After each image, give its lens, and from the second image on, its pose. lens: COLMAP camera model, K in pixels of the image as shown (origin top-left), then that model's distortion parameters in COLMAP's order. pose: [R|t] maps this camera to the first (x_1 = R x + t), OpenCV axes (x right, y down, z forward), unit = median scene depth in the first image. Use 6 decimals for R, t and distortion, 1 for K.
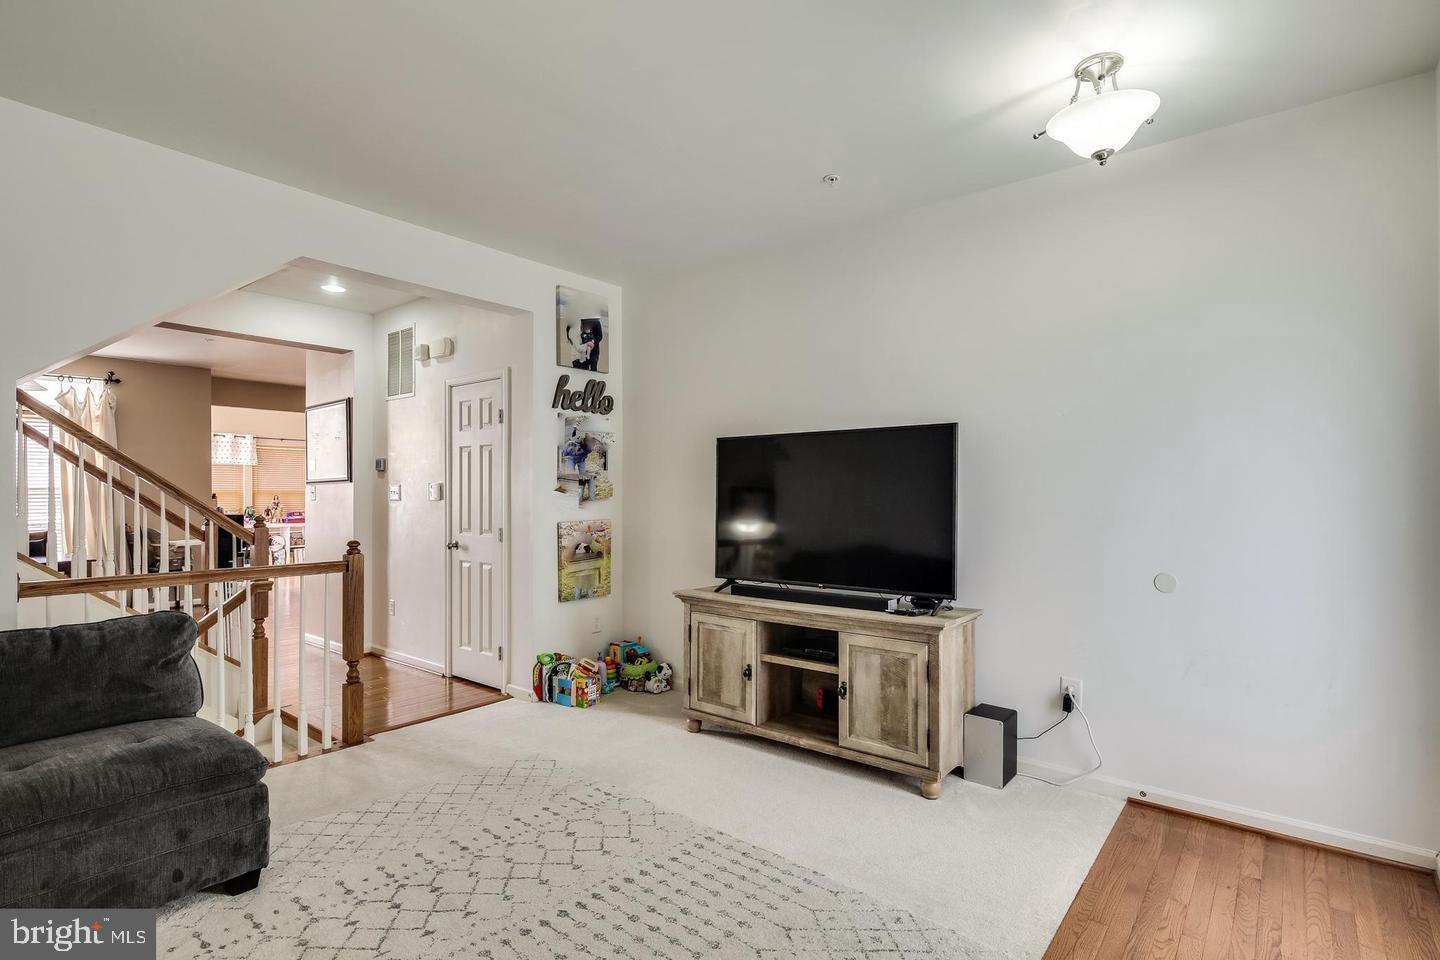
lens RADIAL K [[705.2, 0, 723.7], [0, 705.2, 481.6], [0, 0, 1]] dist [0.004696, -0.003818]
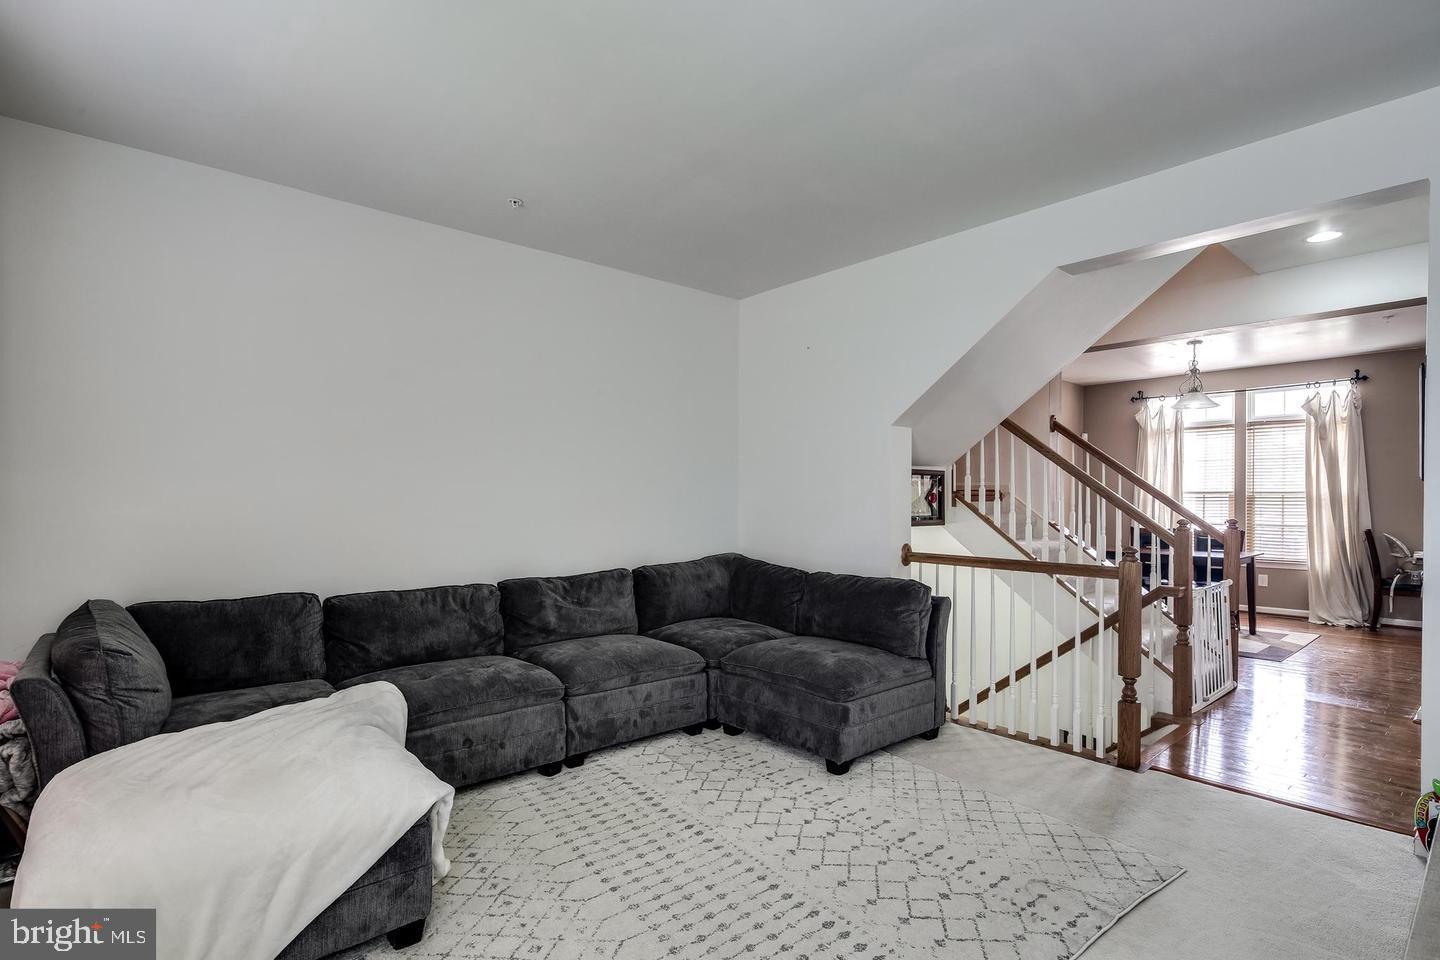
lens RADIAL K [[705.2, 0, 713.9], [0, 705.2, 494.5], [0, 0, 1]] dist [0.004696, -0.003818]
pose [[-0.179823, -0.002032, -0.983697, 0.607088], [0.016622, 0.999849, -0.005104, 0.012170], [0.983559, -0.017268, -0.179762, 0.799818]]
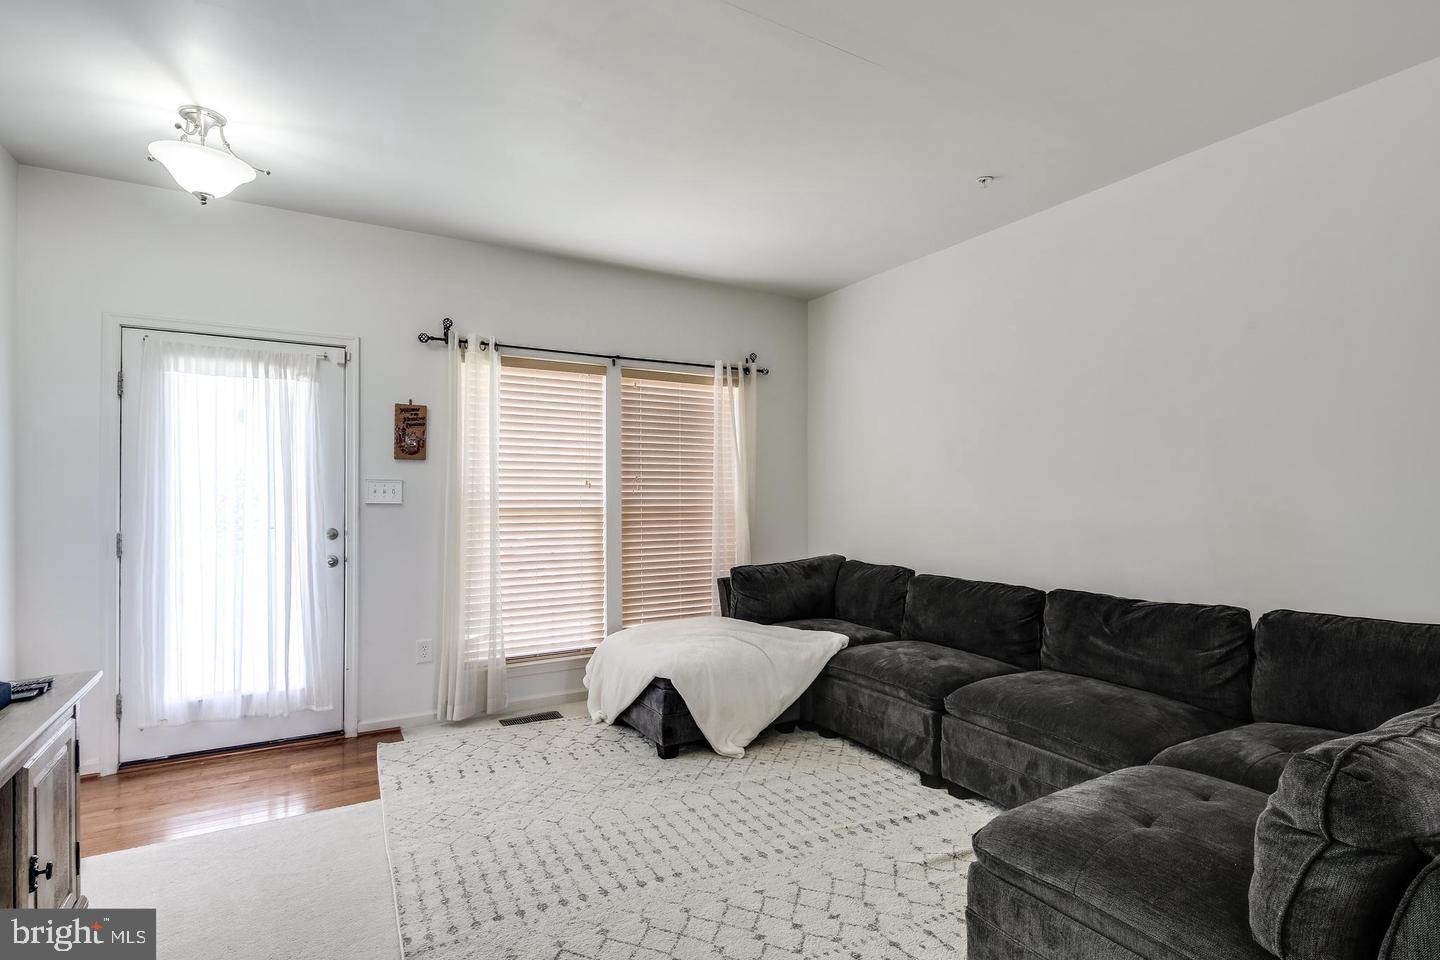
lens RADIAL K [[705.2, 0, 721.5], [0, 705.2, 485.3], [0, 0, 1]] dist [0.004696, -0.003818]
pose [[-0.936828, 0.007106, 0.349719, -0.525431], [-0.004192, 0.999494, -0.031538, 0.032029], [-0.349766, -0.031012, -0.936324, 1.444894]]
